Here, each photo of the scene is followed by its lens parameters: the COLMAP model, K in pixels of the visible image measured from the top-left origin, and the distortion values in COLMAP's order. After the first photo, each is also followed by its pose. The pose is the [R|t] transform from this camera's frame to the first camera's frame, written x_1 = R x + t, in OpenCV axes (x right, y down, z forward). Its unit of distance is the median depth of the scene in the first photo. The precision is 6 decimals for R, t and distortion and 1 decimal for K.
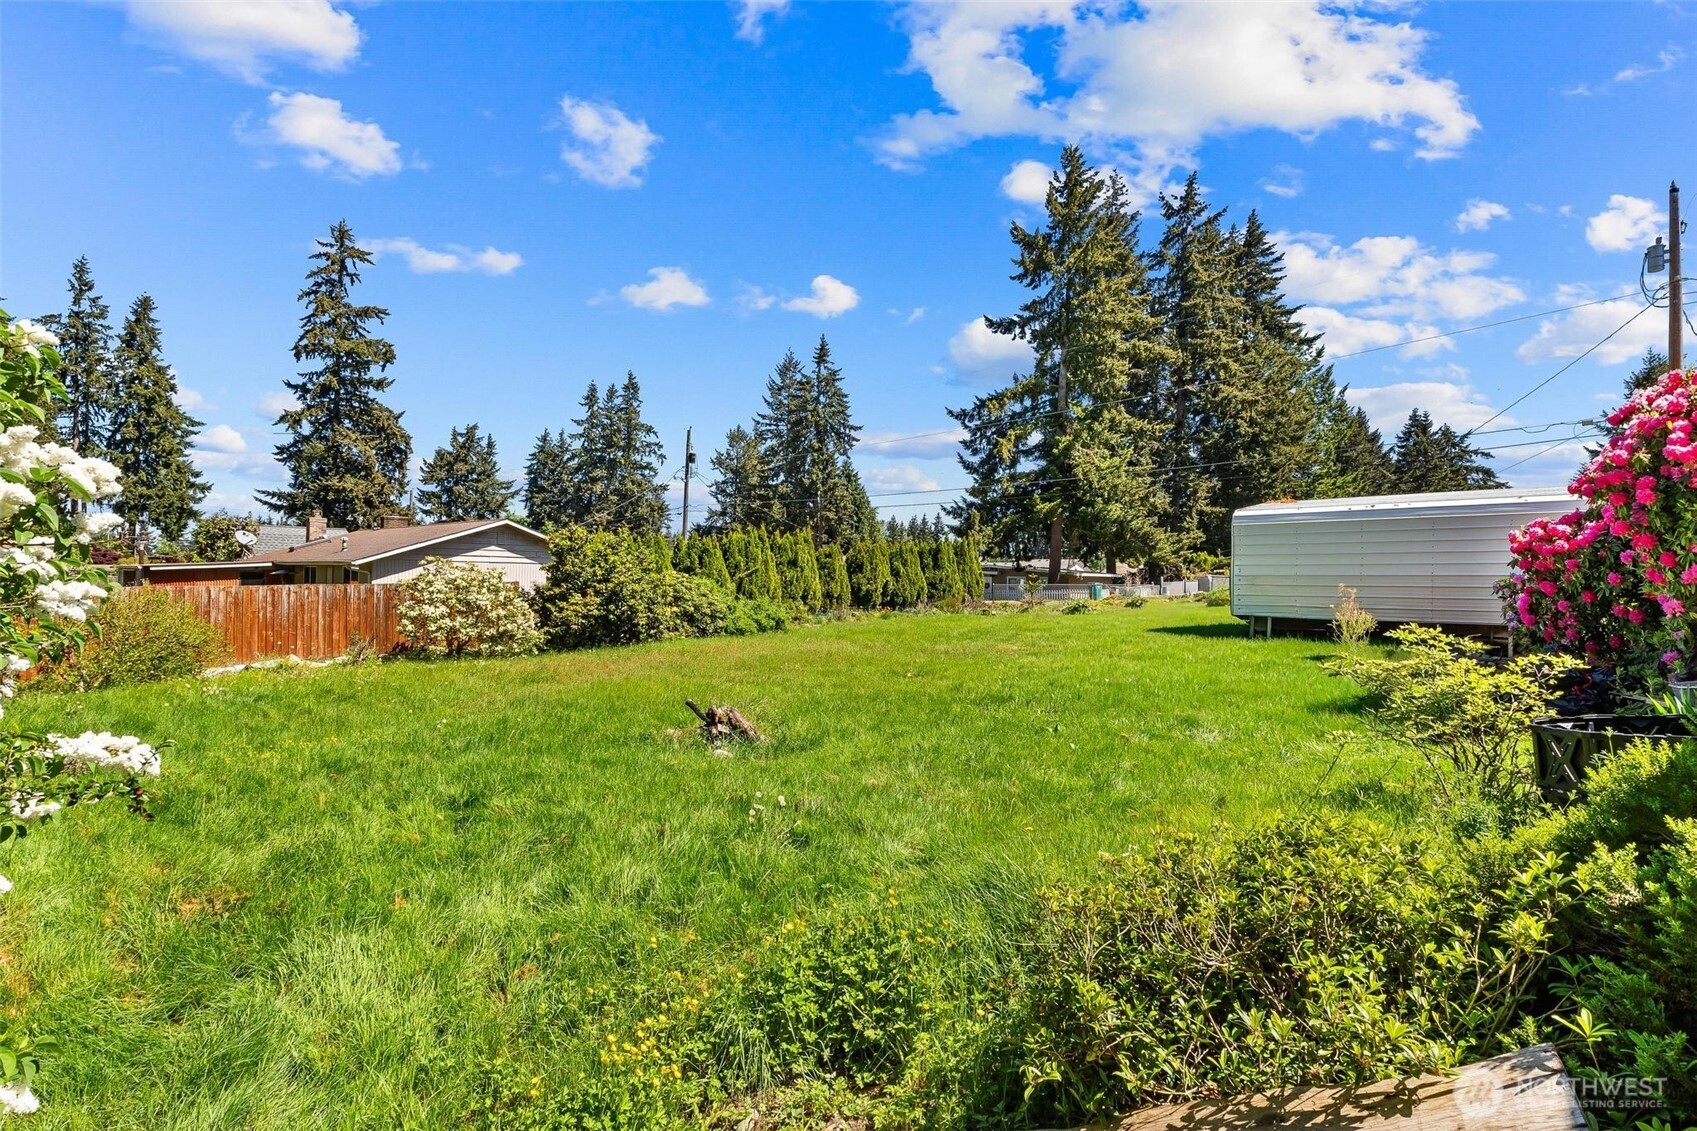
lens RADIAL K [[802.9, 0, 848.5], [0, 802.9, 565.5], [0, 0, 1]] dist [0.002225, 0.000282]
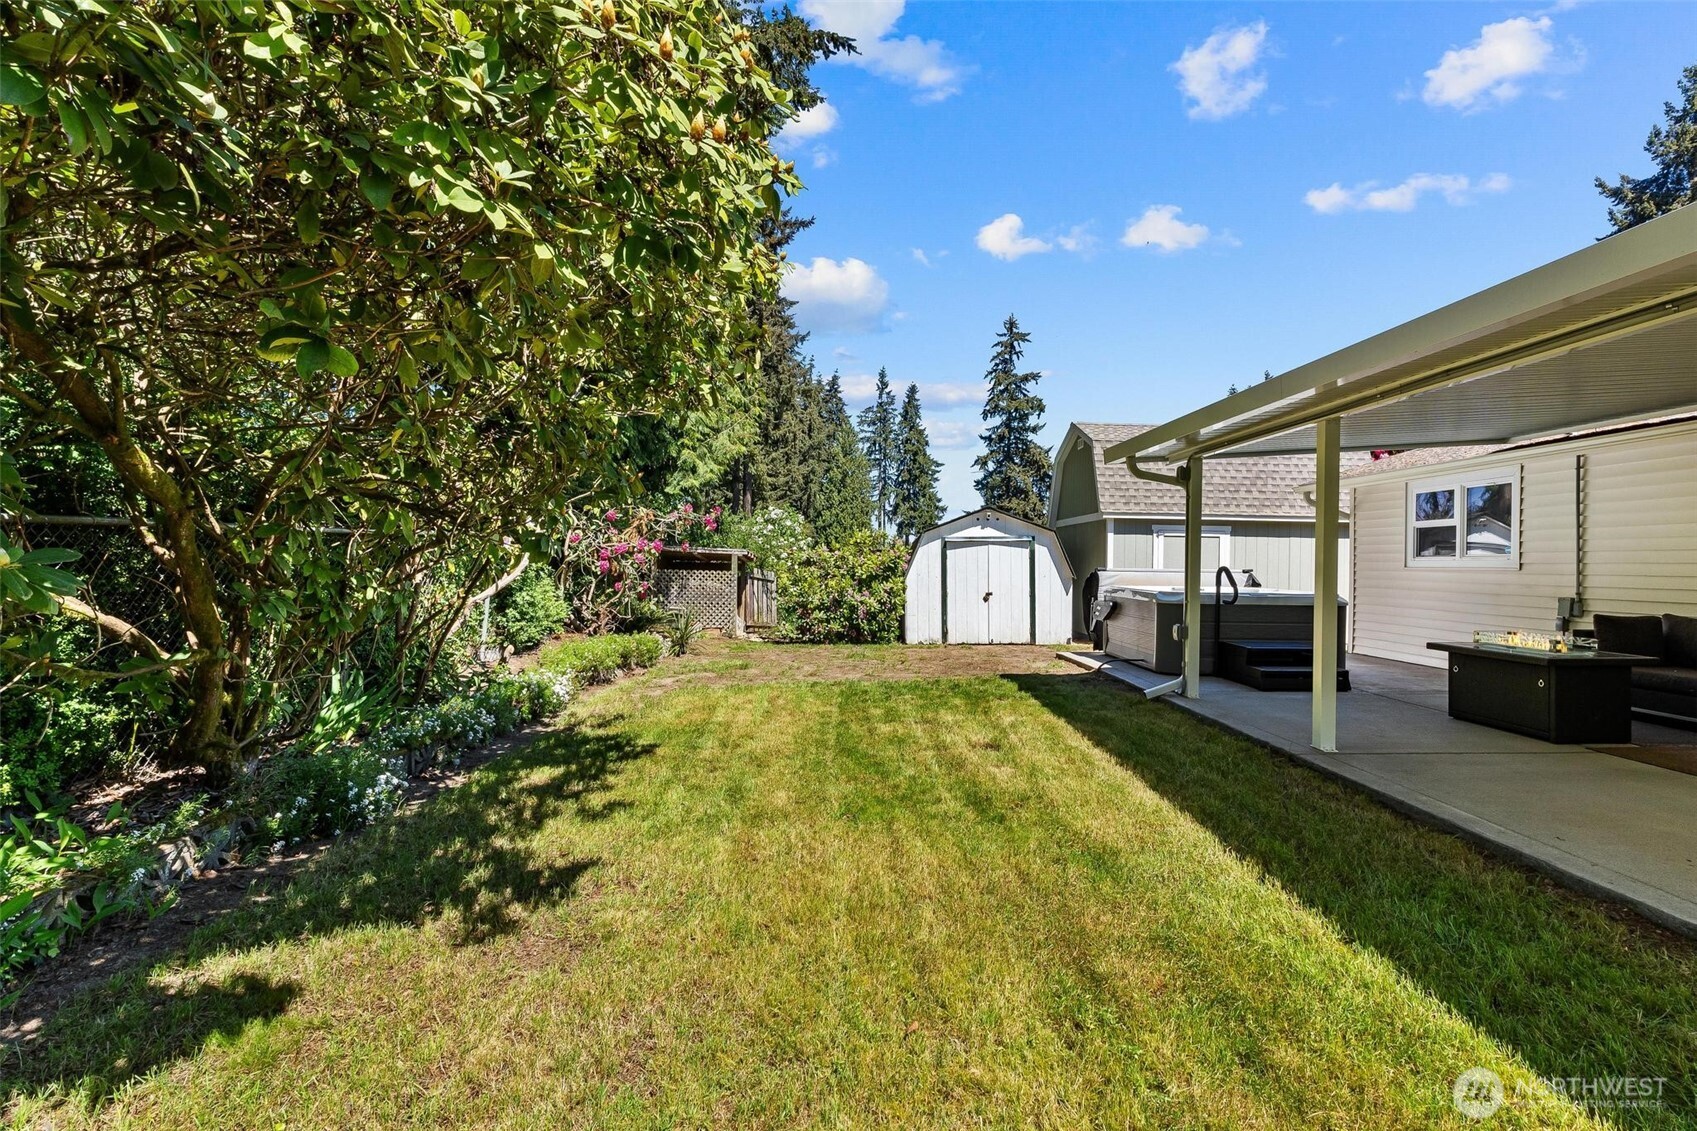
lens RADIAL K [[802.9, 0, 848.5], [0, 802.9, 565.5], [0, 0, 1]] dist [0.002225, 0.000282]
pose [[0.680857, 0.000678, -0.732416, 0.195561], [0.004252, 0.999979, 0.004878, -0.003038], [0.732404, -0.006435, 0.680840, -0.155658]]
